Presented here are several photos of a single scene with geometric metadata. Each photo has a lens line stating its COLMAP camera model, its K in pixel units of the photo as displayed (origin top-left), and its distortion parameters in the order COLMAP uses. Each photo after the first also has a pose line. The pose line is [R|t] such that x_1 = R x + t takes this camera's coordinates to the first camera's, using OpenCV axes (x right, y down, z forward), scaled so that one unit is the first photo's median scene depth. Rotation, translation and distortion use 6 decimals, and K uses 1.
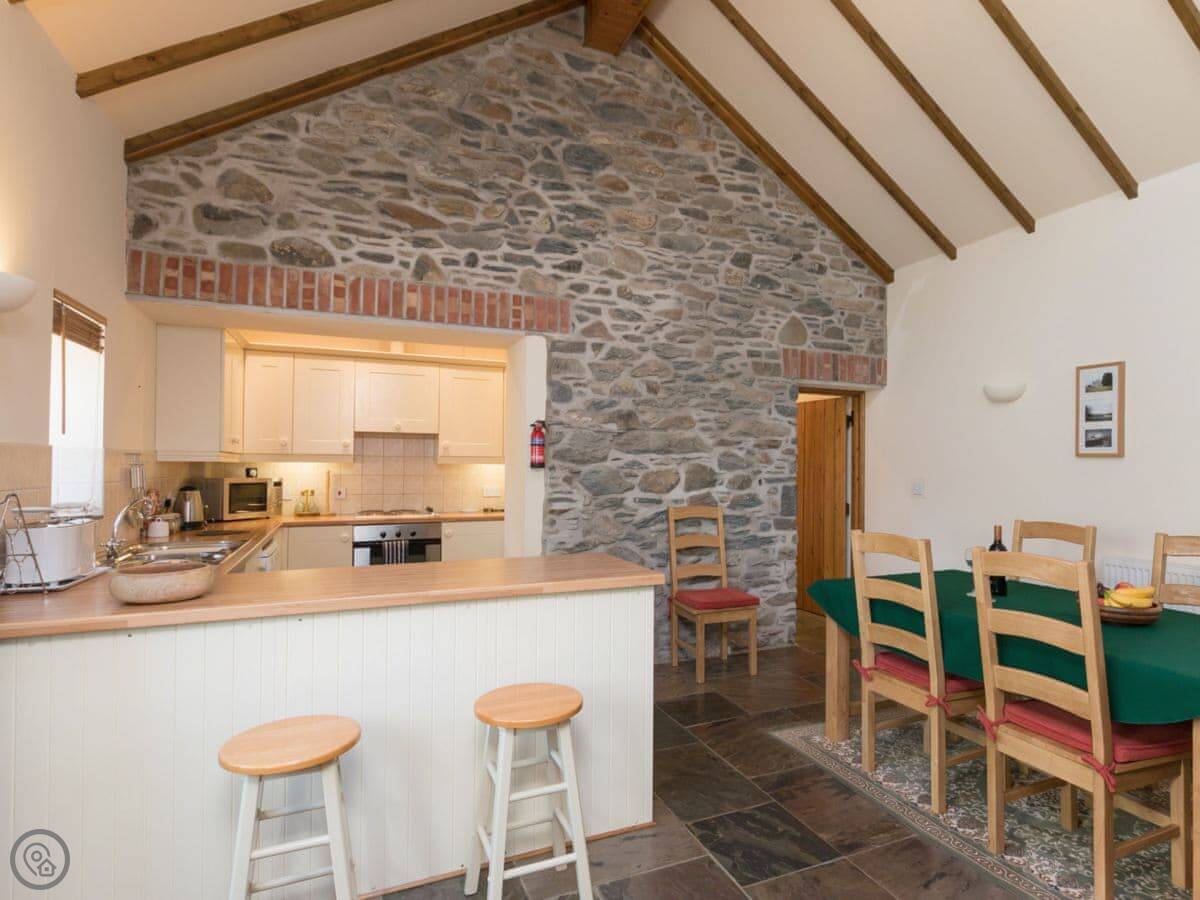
lens RADIAL K [[669.6, 0, 664.3], [0, 669.6, 455.3], [0, 0, 1]] dist [-0.000294, -0.001182]
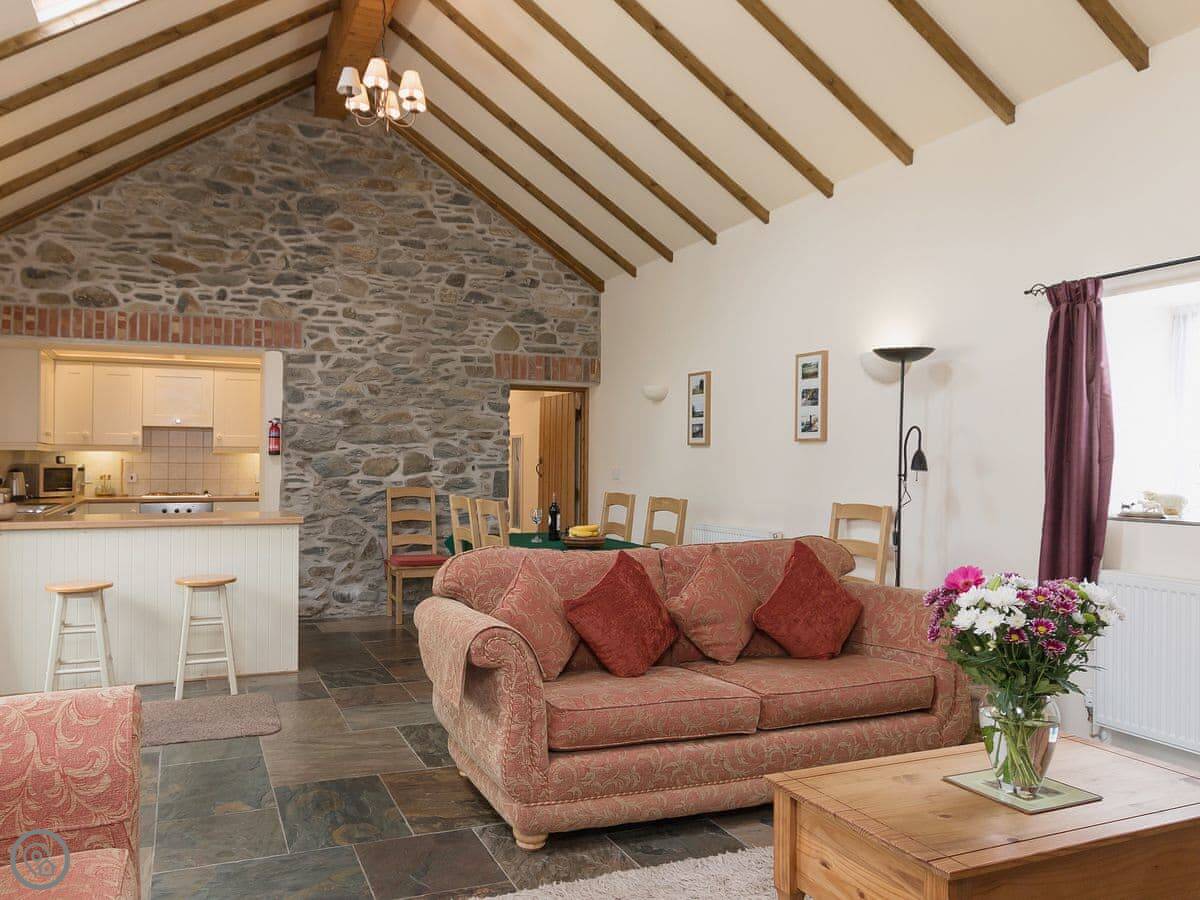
lens RADIAL K [[906.0, 0, 528.8], [0, 906.0, 452.6], [0, 0, 1]] dist [-0.010729, 0.002883]
pose [[0.997196, -0.000880, -0.074834, 0.428223], [0.001184, 0.999991, 0.004013, 0.008099], [0.074830, -0.004090, 0.997188, -0.692448]]
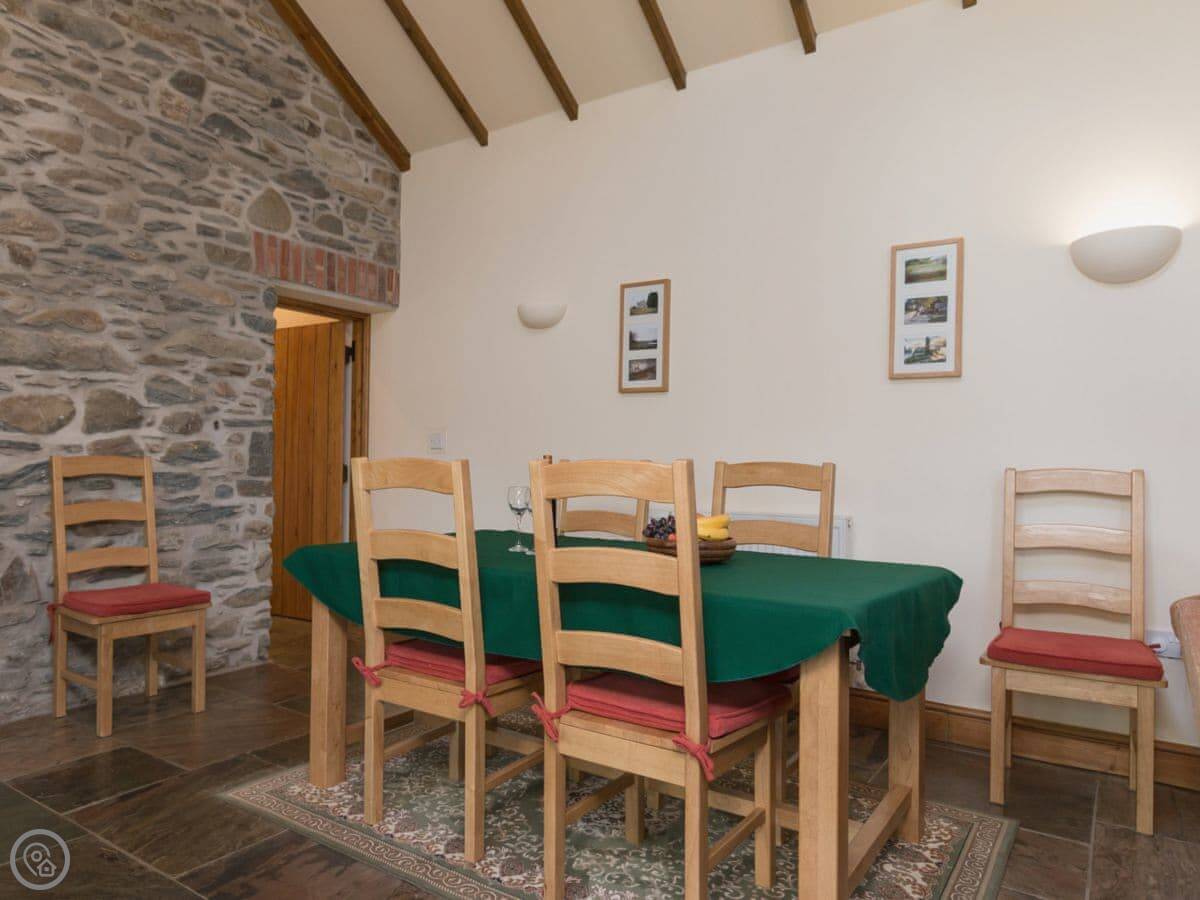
lens RADIAL K [[809.3, 0, 547.0], [0, 809.3, 455.6], [0, 0, 1]] dist [0.000591, 0.003315]
pose [[0.871963, 0.007744, 0.489510, 0.042215], [-0.013370, 0.999879, 0.007998, 0.071191], [-0.489389, -0.013519, 0.871961, 0.157522]]
